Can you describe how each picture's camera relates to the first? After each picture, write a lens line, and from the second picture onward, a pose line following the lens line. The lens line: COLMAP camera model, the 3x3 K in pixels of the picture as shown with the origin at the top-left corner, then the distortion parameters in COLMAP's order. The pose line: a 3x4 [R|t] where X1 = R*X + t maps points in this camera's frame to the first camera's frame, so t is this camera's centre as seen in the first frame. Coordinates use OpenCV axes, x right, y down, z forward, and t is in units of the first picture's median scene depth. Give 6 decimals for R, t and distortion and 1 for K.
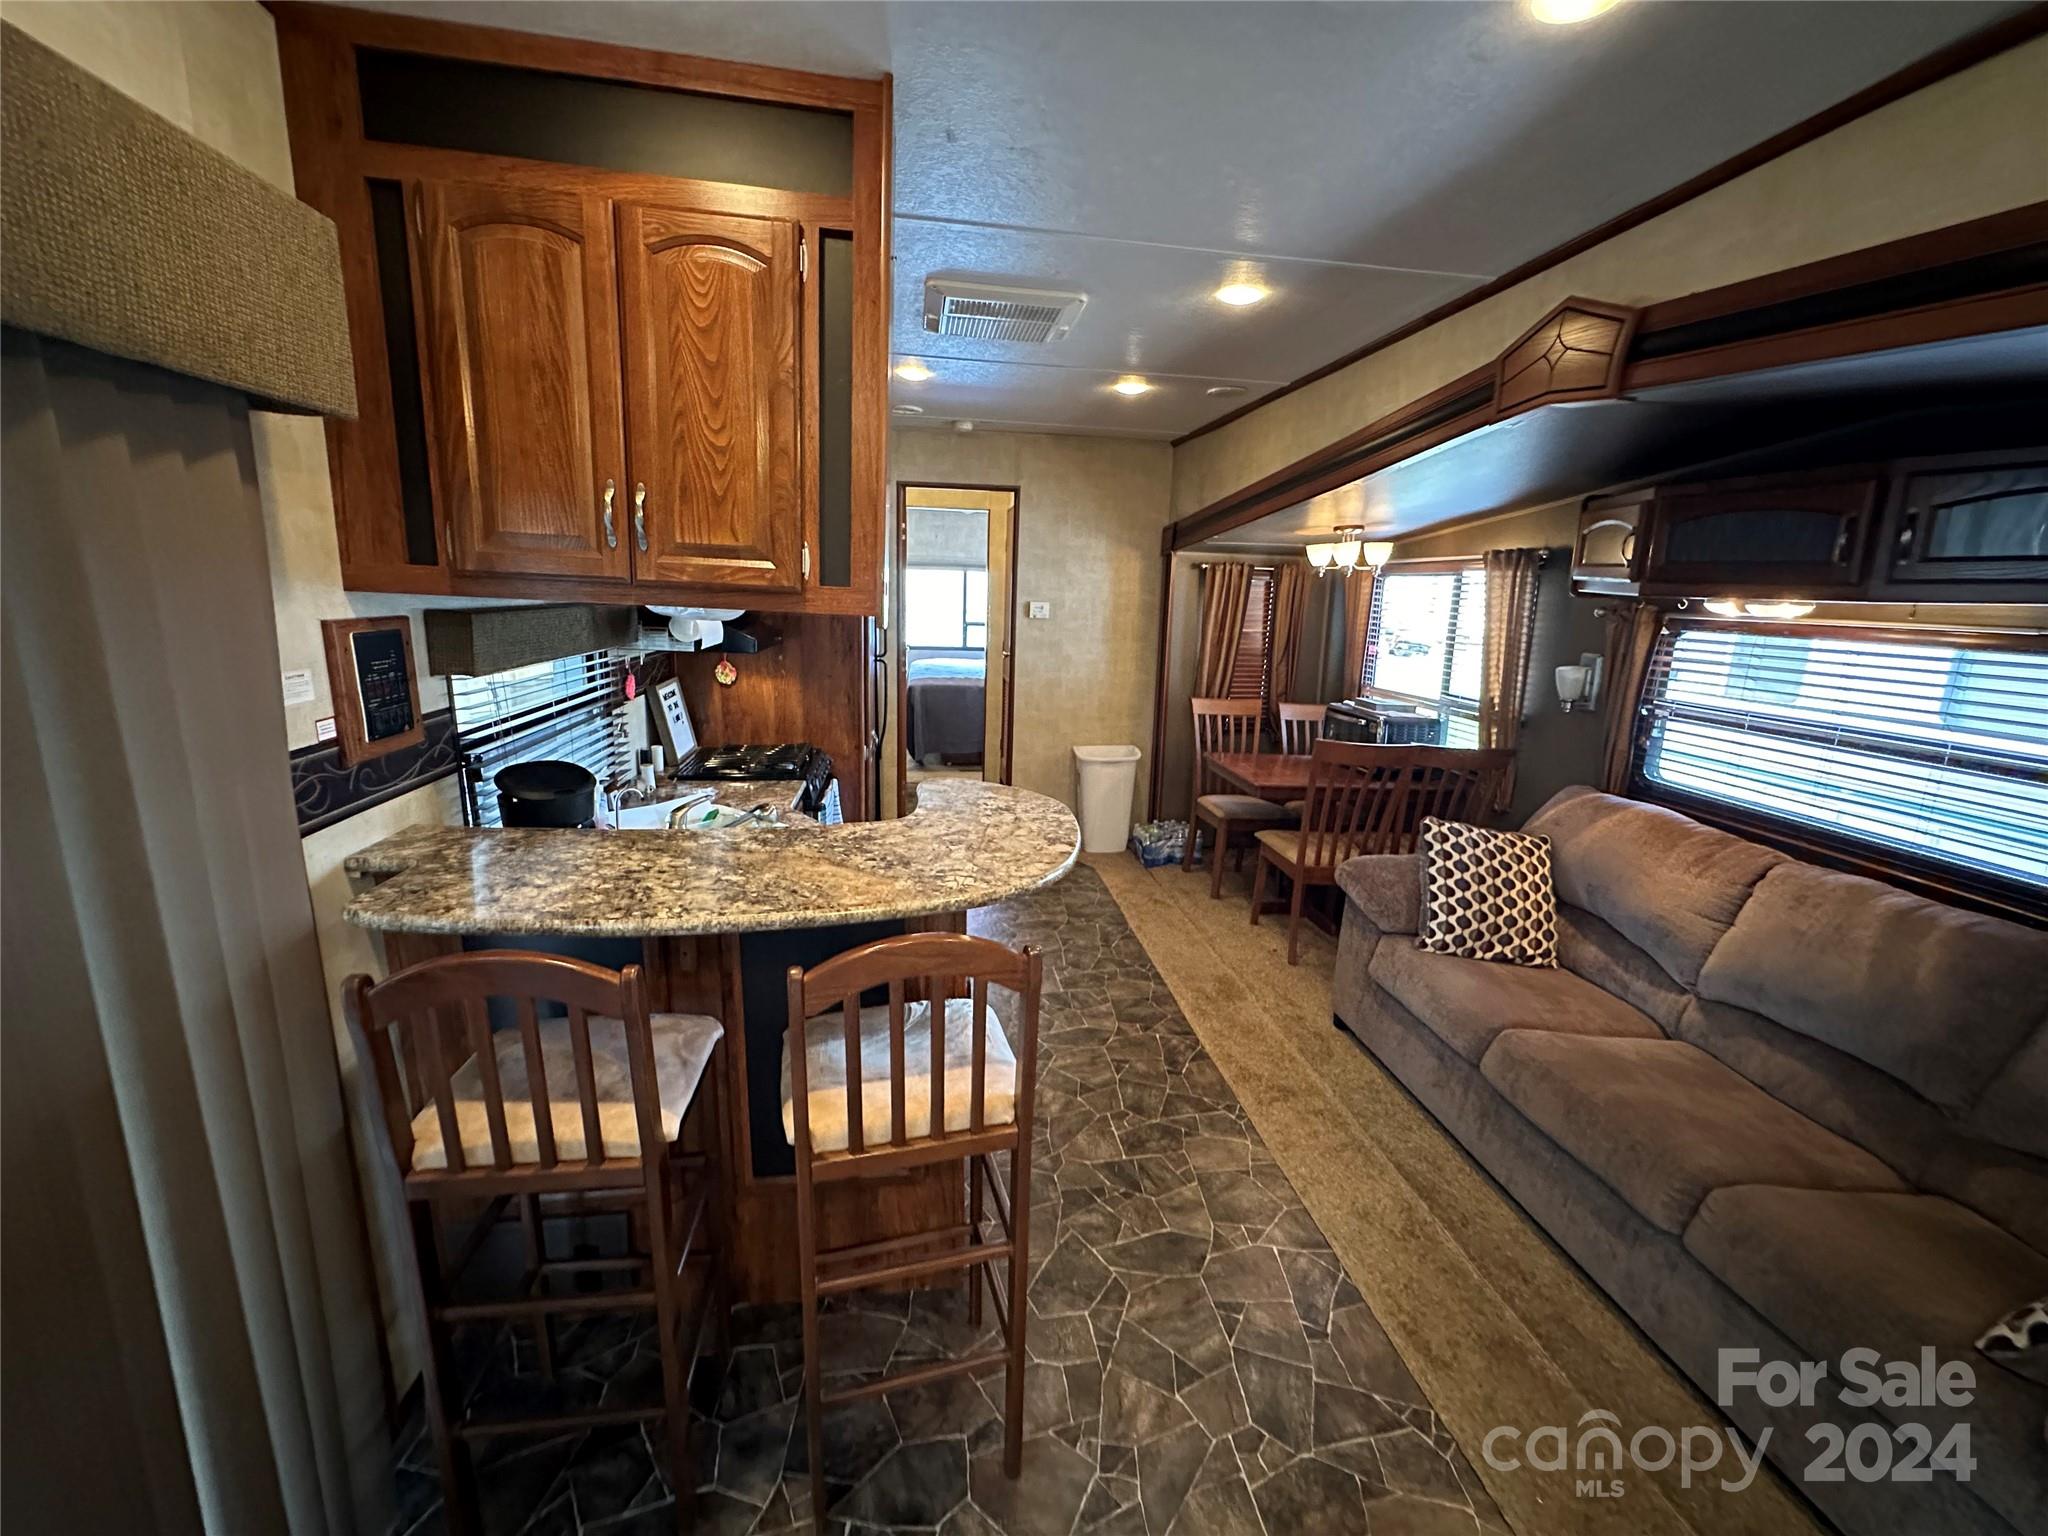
lens RADIAL K [[816.9, 0, 1024.0], [0, 816.9, 768.0], [0, 0, 1]] dist [0.000065, 0.000048]
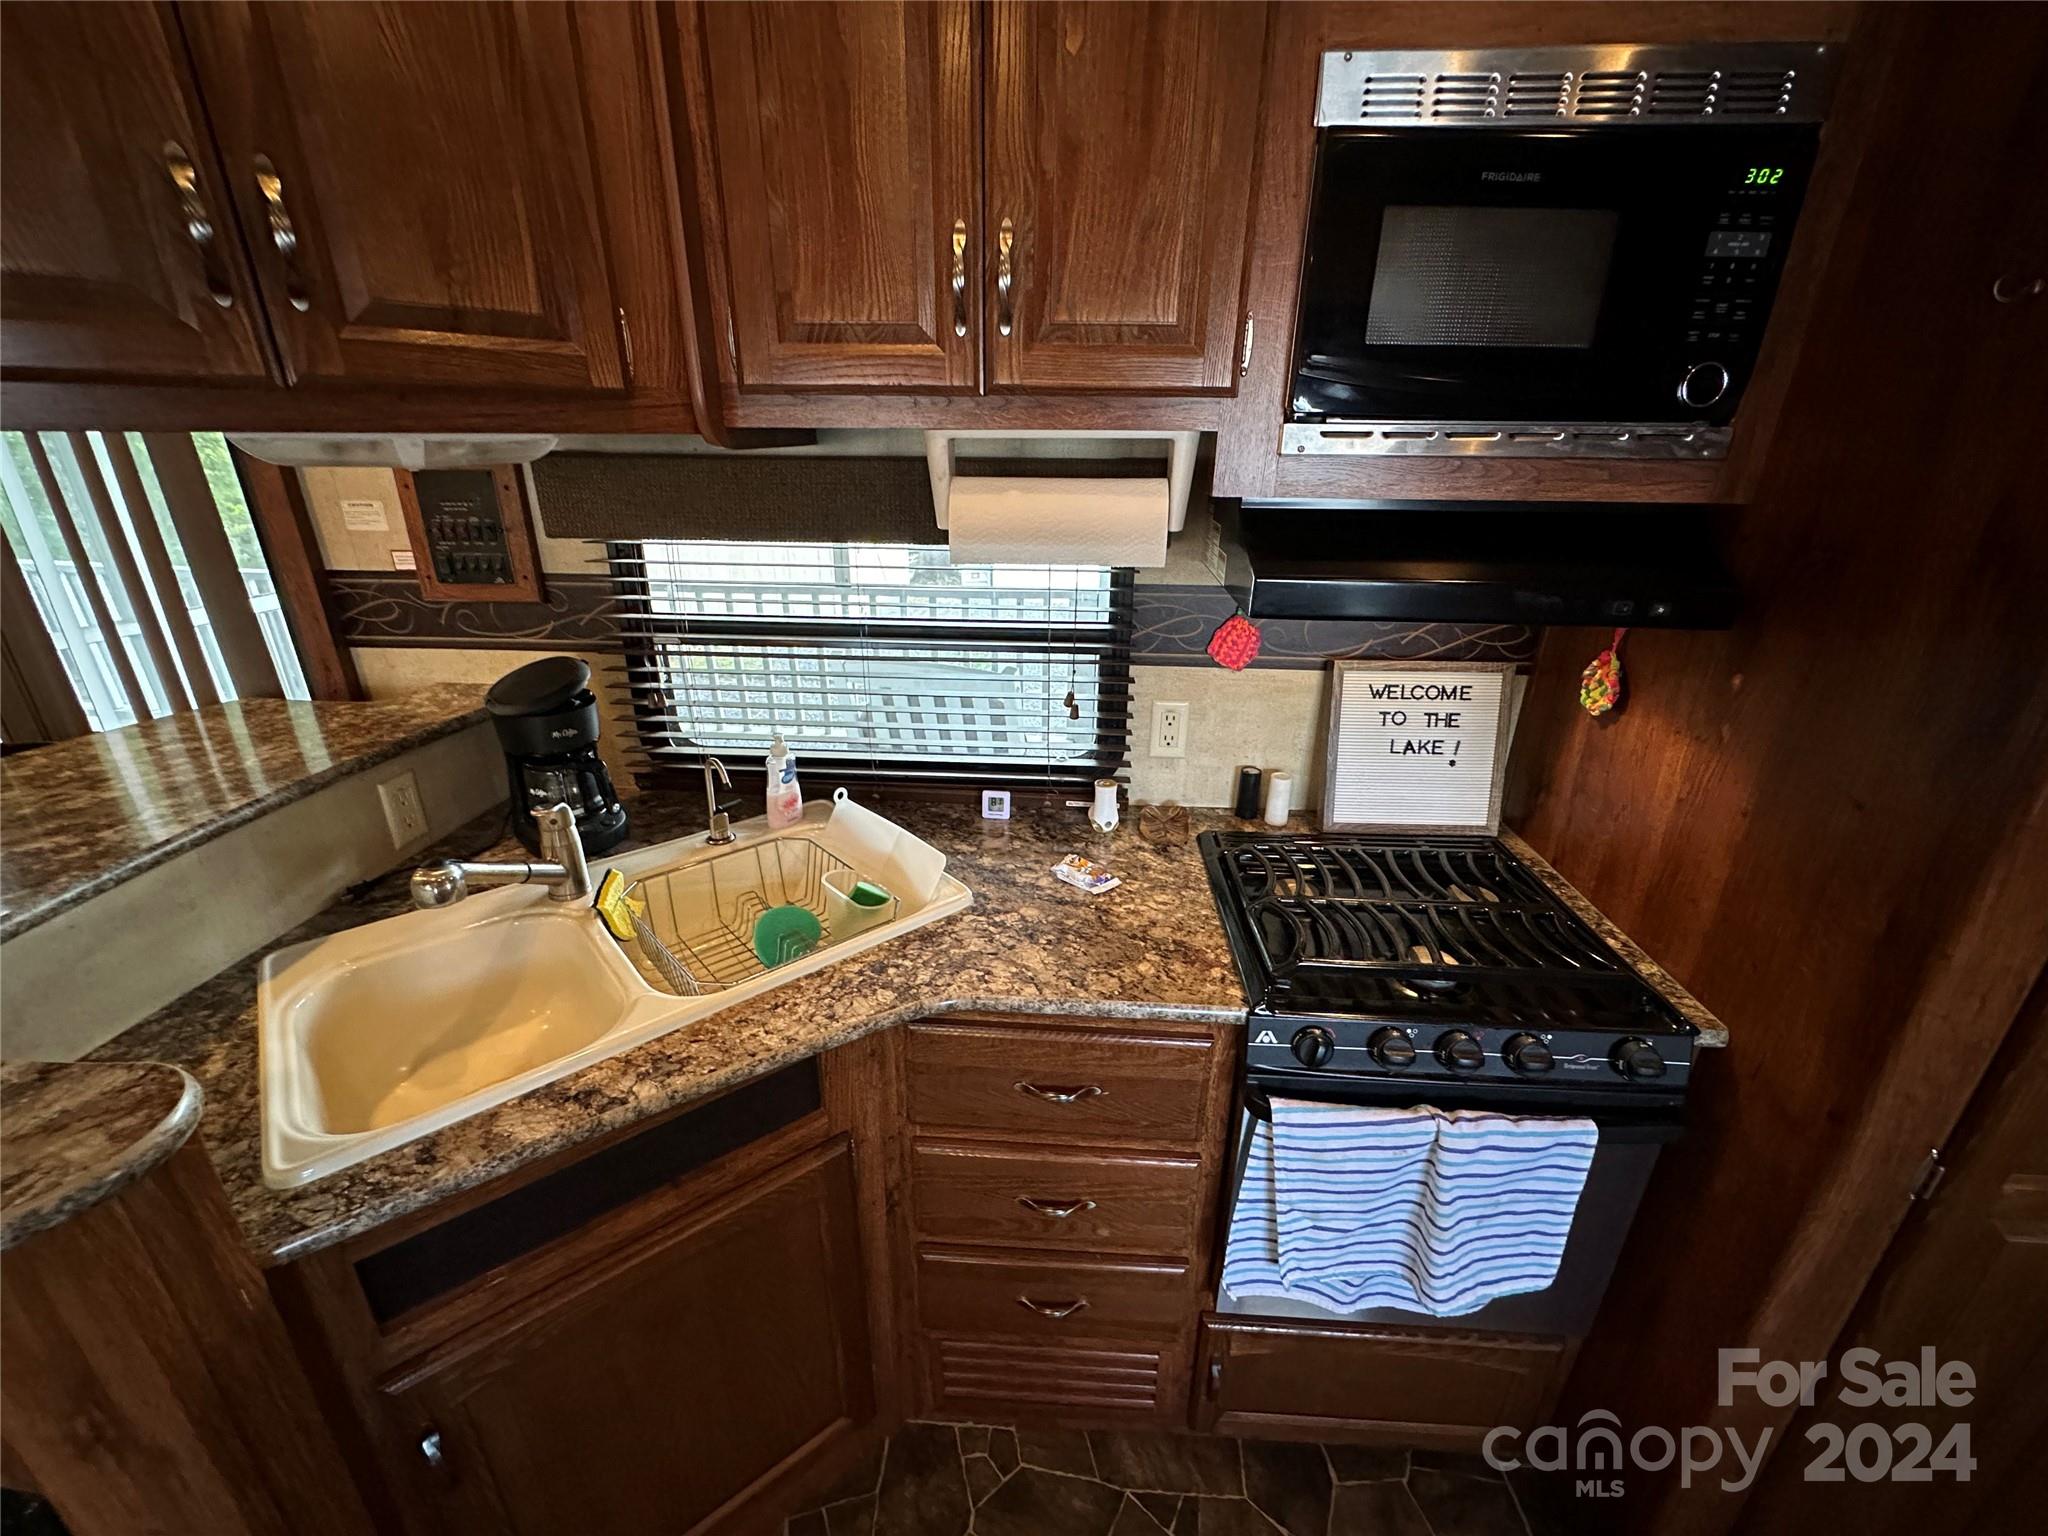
lens RADIAL K [[816.9, 0, 1024.0], [0, 816.9, 768.0], [0, 0, 1]] dist [0.000065, 0.000048]
pose [[-0.192065, 0.335146, -0.922382, 0.065457], [-0.229651, 0.898435, 0.374265, -0.348928], [0.954134, 0.283709, -0.095591, 1.745361]]
